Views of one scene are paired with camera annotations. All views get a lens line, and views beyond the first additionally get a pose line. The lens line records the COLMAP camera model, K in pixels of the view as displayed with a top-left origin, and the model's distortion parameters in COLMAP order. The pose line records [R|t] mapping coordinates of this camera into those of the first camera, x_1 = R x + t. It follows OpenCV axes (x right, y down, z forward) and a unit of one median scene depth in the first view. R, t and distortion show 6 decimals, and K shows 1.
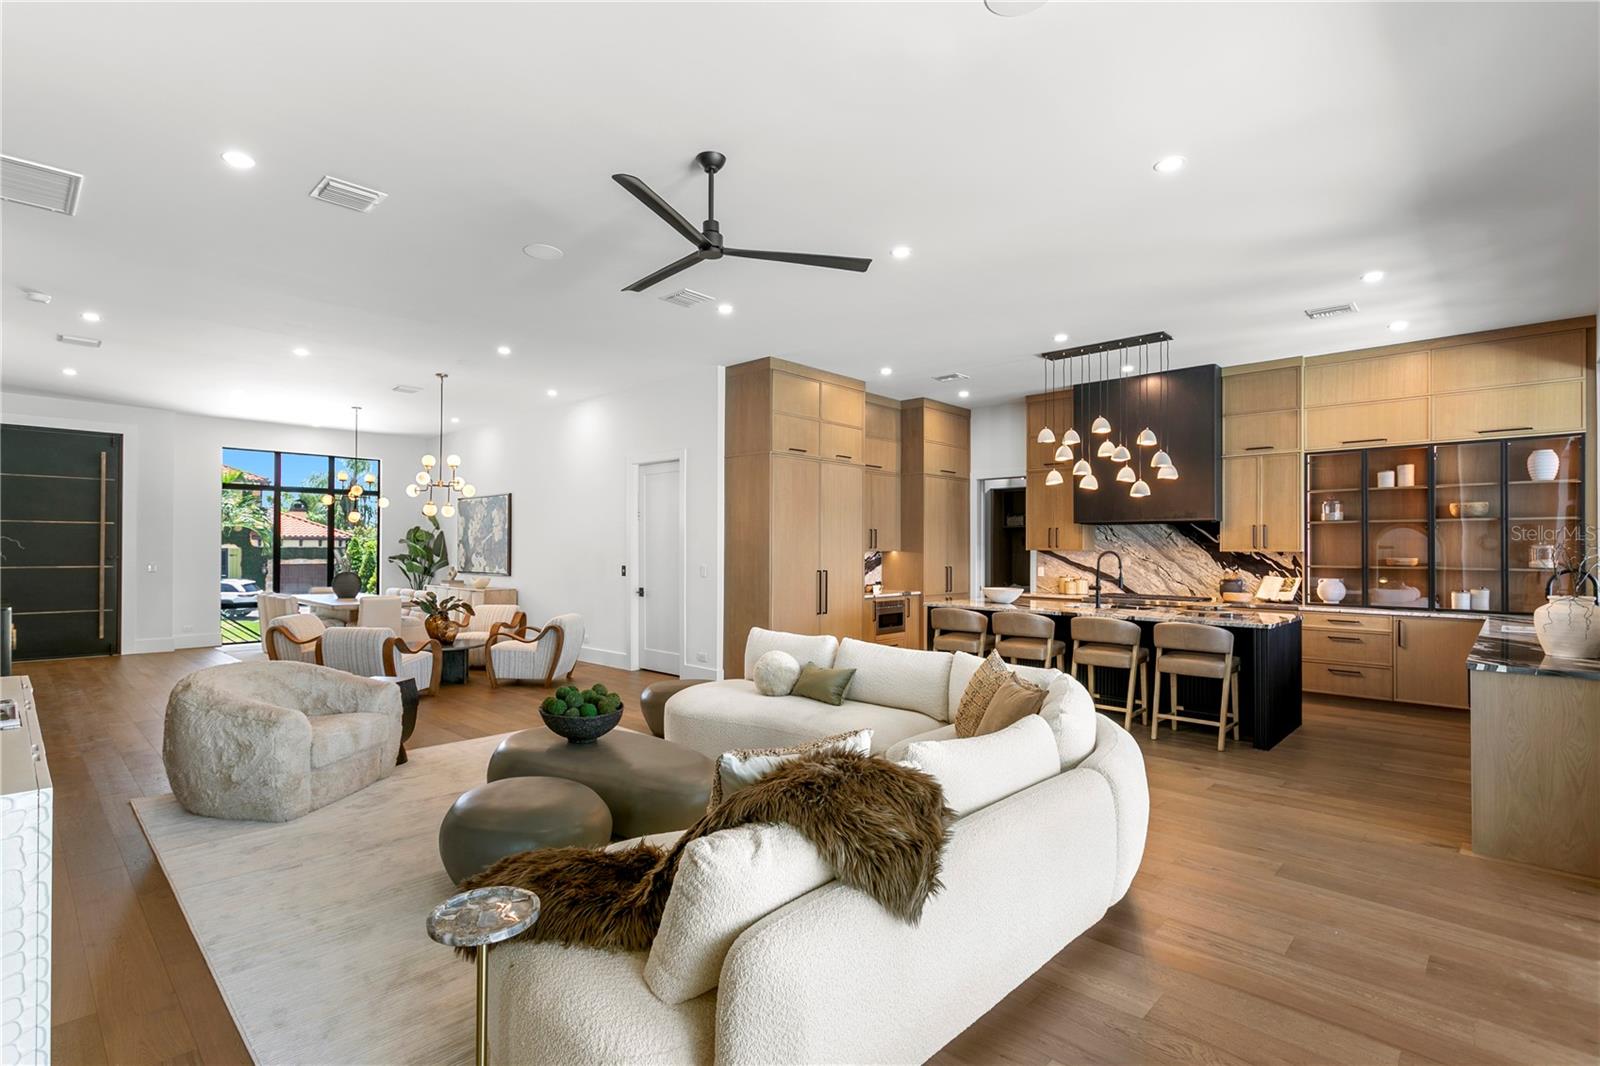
lens RADIAL K [[759.9, 0, 792.0], [0, 759.9, 540.3], [0, 0, 1]] dist [0.018391, 0.000576]
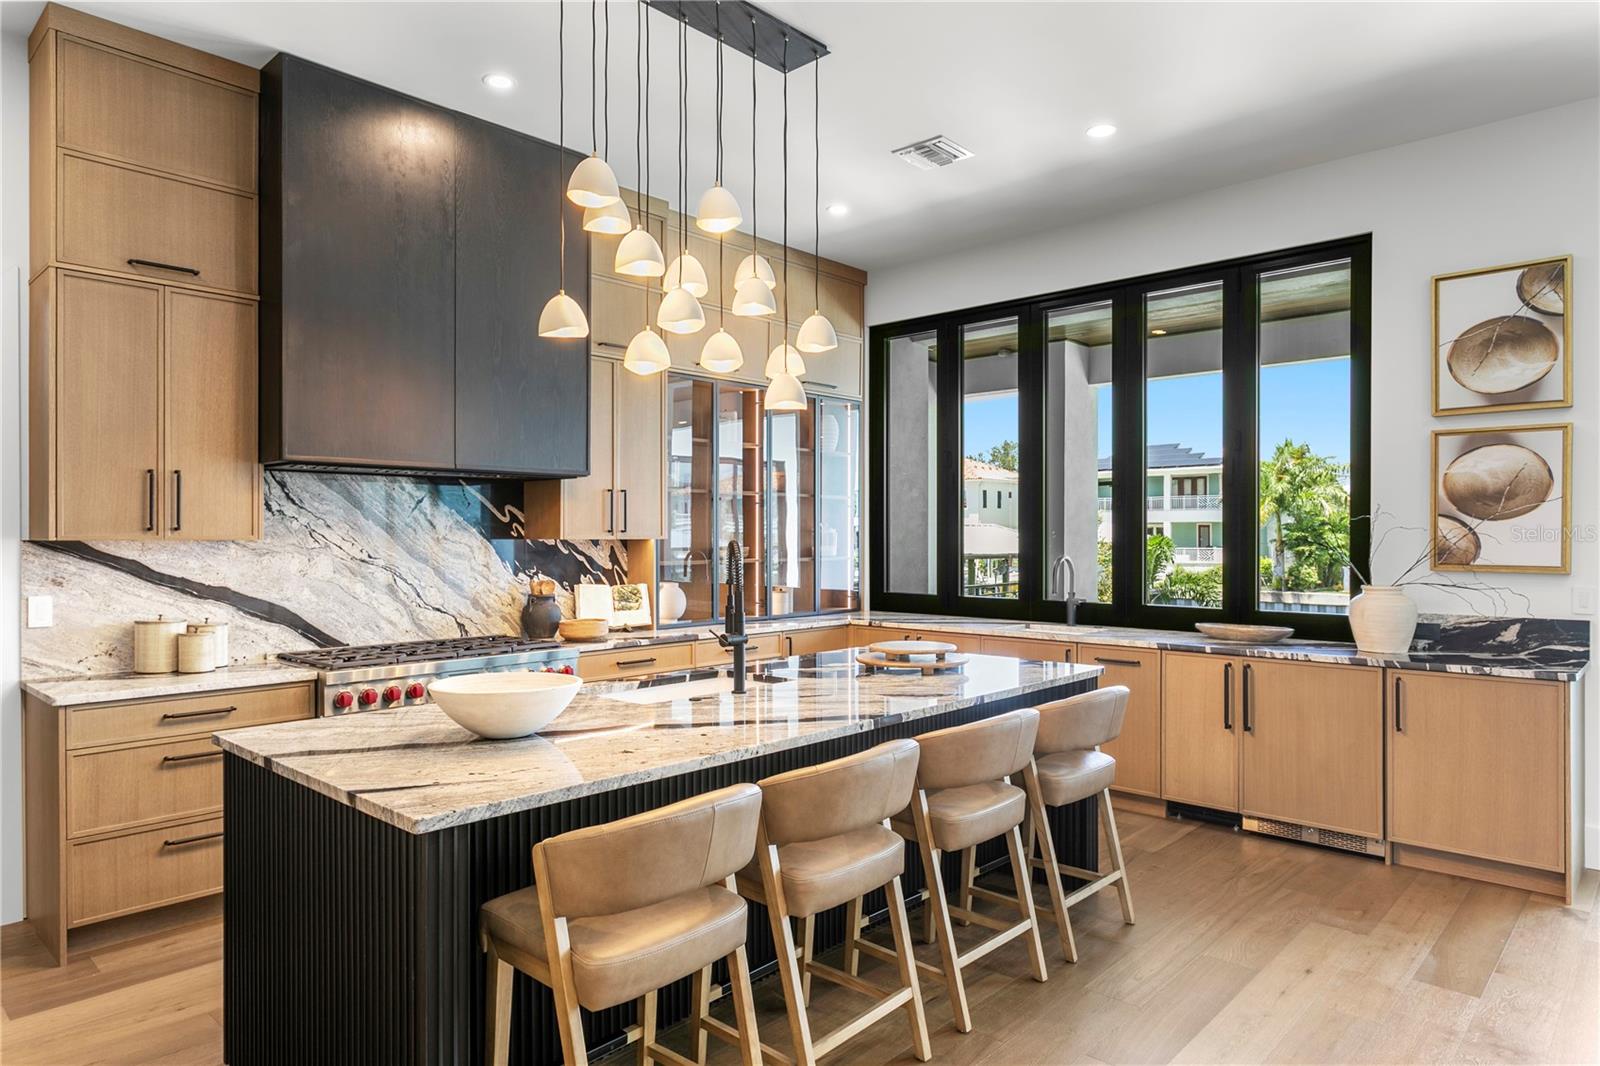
lens RADIAL K [[971.7, 0, 772.1], [0, 971.7, 537.5], [0, 0, 1]] dist [-0.000096, 0.001285]
pose [[0.003311, -0.005377, 0.999980, -0.072368], [-0.009852, 0.999937, 0.005409, 0.008905], [-0.999946, -0.009870, 0.003257, 0.901946]]
